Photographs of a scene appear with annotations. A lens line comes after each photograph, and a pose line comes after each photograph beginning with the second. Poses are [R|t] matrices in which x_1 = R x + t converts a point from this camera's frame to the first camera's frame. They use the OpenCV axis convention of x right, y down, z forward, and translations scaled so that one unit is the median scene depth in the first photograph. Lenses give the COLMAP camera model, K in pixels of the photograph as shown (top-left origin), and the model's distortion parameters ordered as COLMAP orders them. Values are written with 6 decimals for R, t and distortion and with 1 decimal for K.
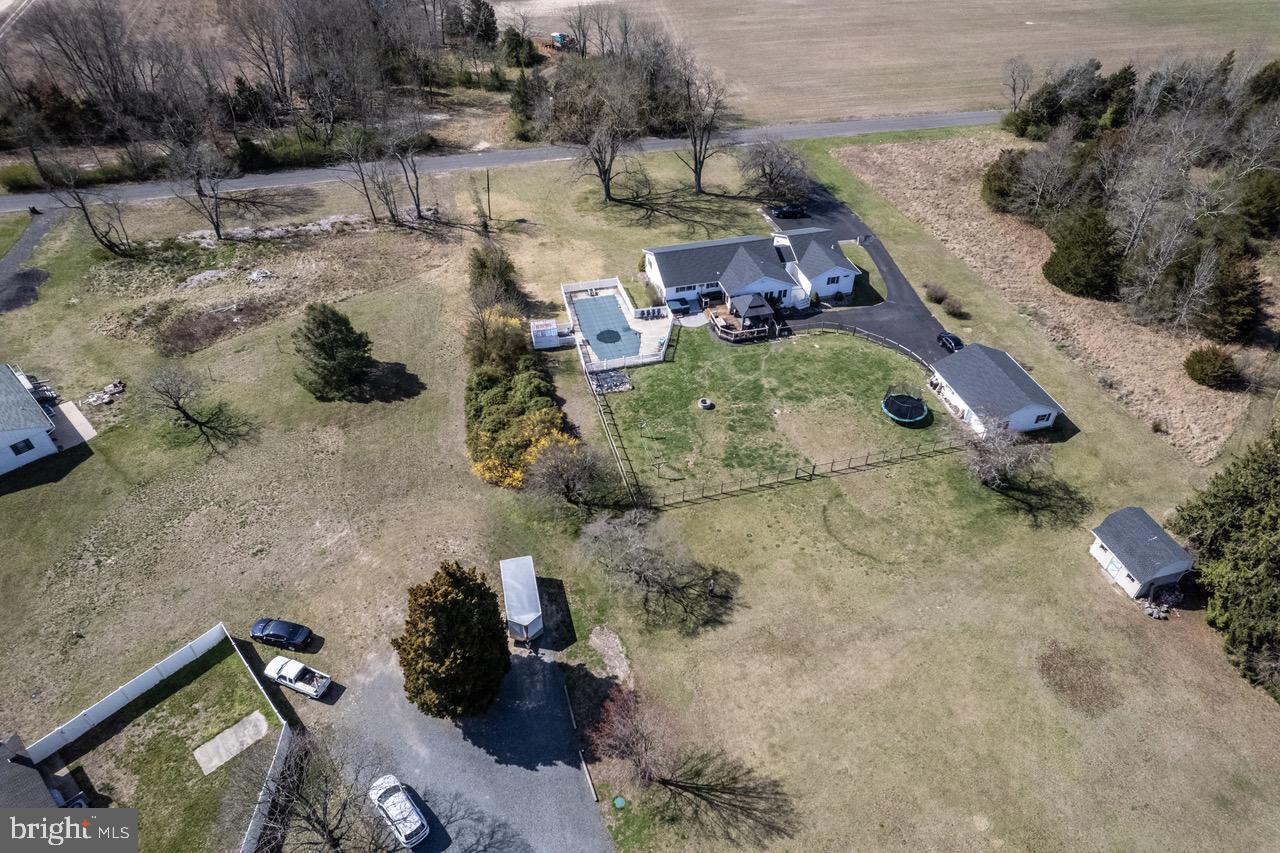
lens RADIAL K [[821.7, 0, 647.6], [0, 821.7, 425.4], [0, 0, 1]] dist [-0.082503, 0.074728]
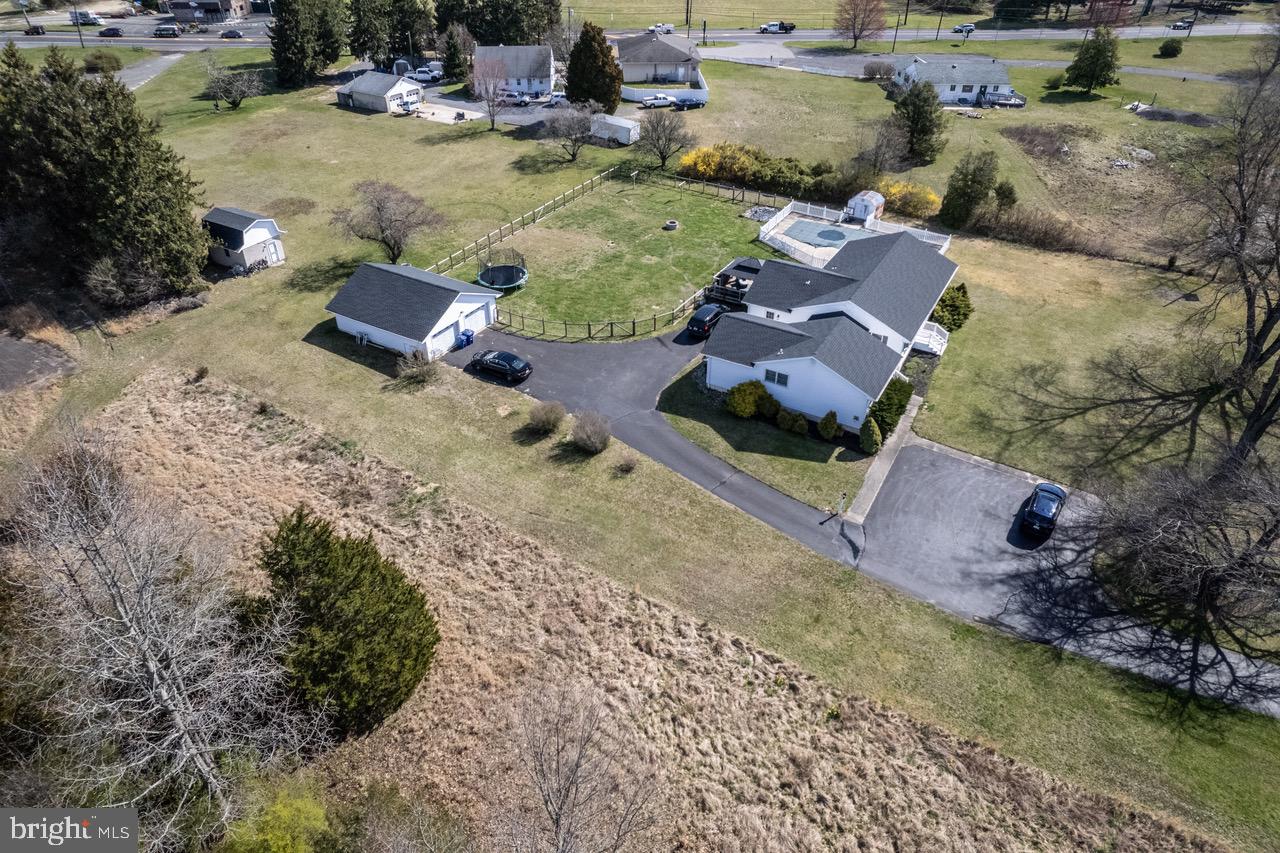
lens RADIAL K [[821.7, 0, 644.9], [0, 821.7, 428.0], [0, 0, 1]] dist [-0.082503, 0.074728]
pose [[-0.716529, 0.397607, -0.573144, 0.652413], [-0.460876, 0.346924, 0.816846, -0.632221], [0.523621, 0.849442, -0.065334, 1.081972]]
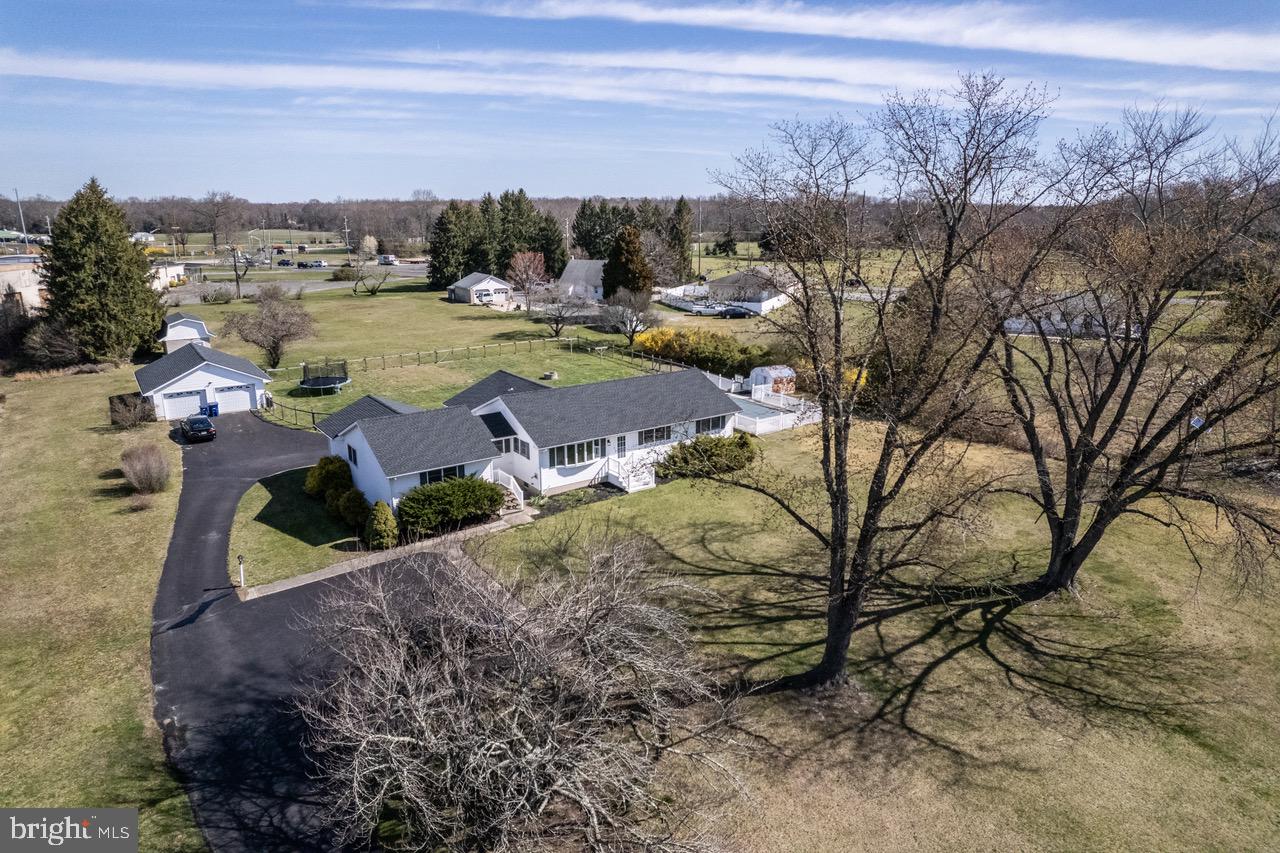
lens RADIAL K [[821.7, 0, 641.3], [0, 821.7, 422.6], [0, 0, 1]] dist [-0.082503, 0.074728]
pose [[-0.942779, 0.070718, -0.325833, 0.239156], [-0.228272, 0.575393, 0.785375, -0.644427], [0.243022, 0.814814, -0.526326, 1.339714]]
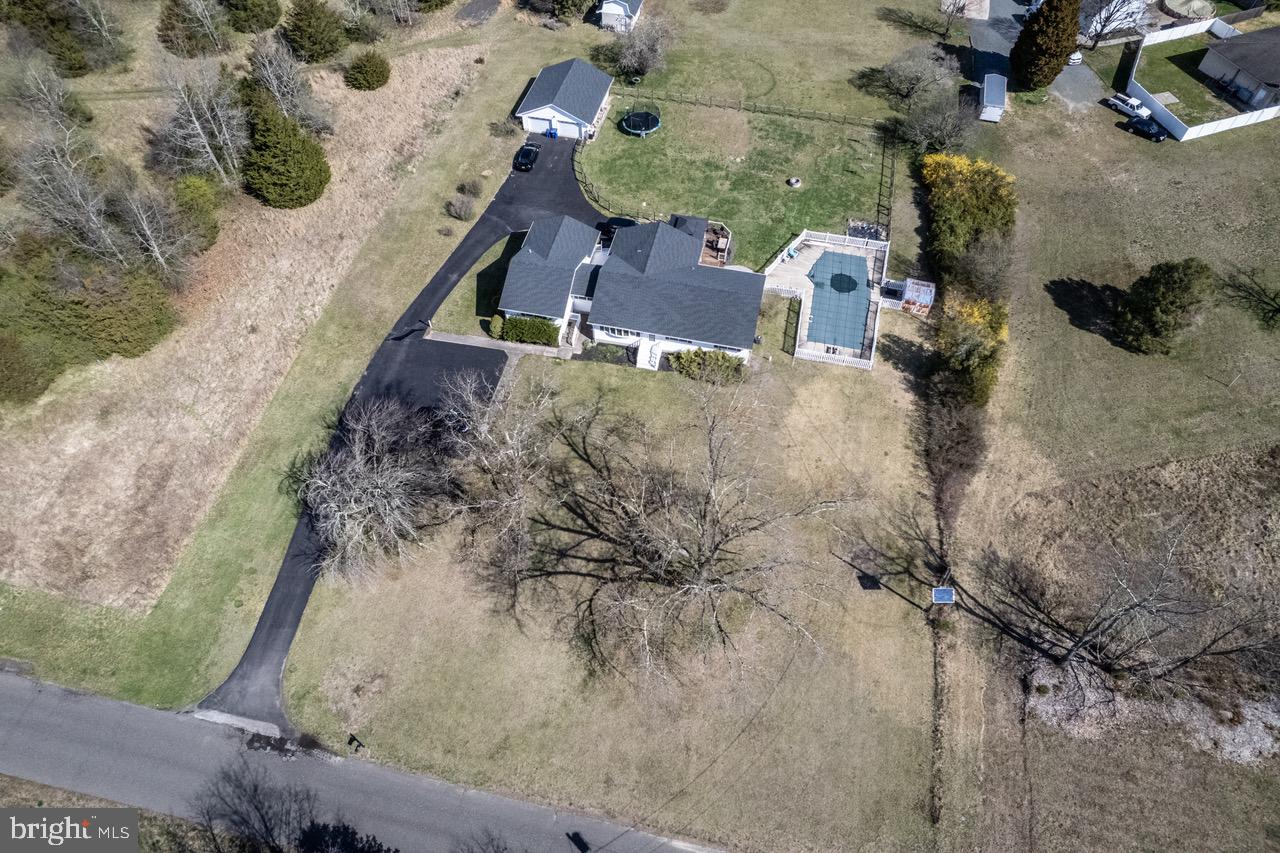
lens RADIAL K [[821.7, 0, 649.7], [0, 821.7, 424.0], [0, 0, 1]] dist [-0.082503, 0.074728]
pose [[-0.881892, -0.390976, 0.263445, -0.148959], [0.292779, -0.016202, 0.956043, -0.976874], [-0.369522, 0.920258, 0.128758, 1.058874]]
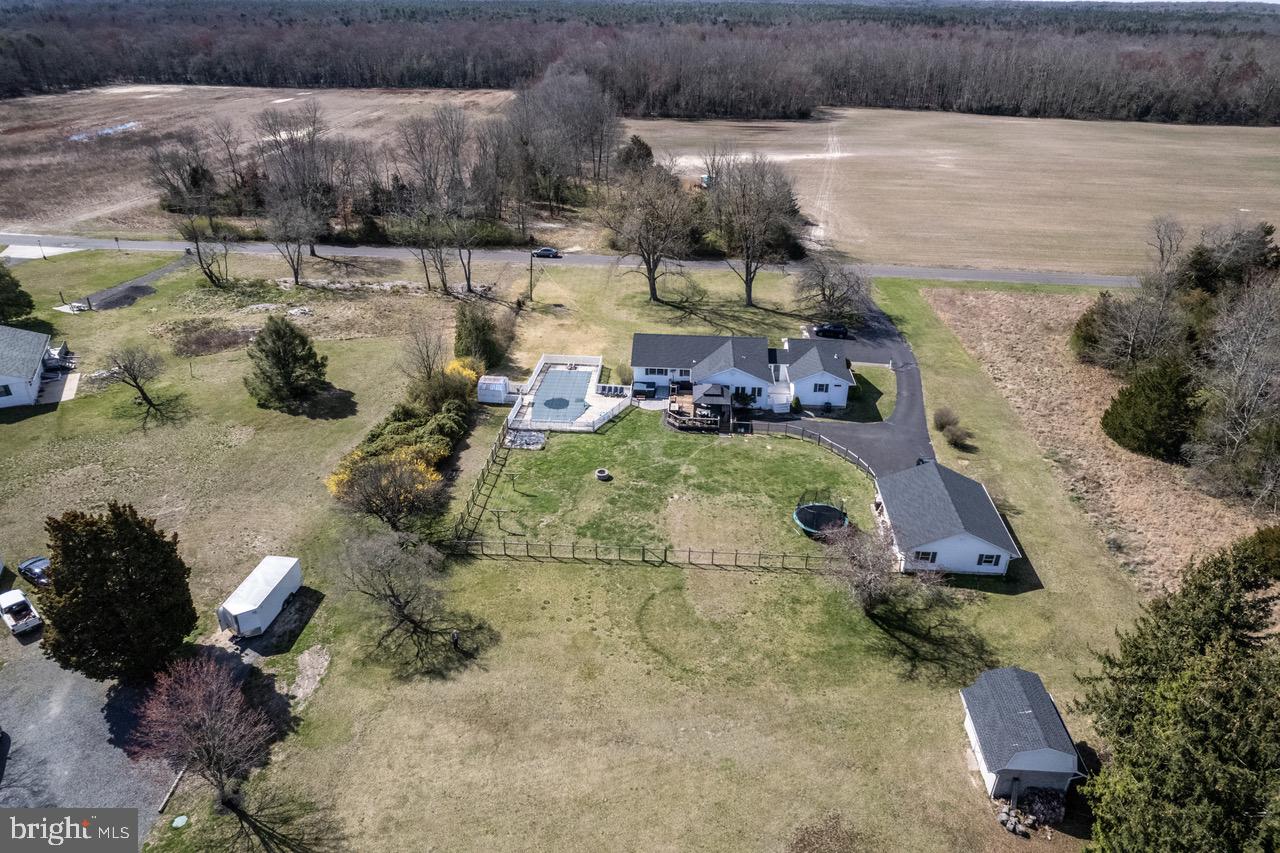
lens RADIAL K [[821.7, 0, 647.3], [0, 821.7, 423.1], [0, 0, 1]] dist [-0.082503, 0.074728]
pose [[0.944541, 0.153735, -0.290187, 0.317901], [-0.213843, 0.958564, -0.188216, 0.067330], [0.249227, 0.239832, 0.938278, 0.132478]]
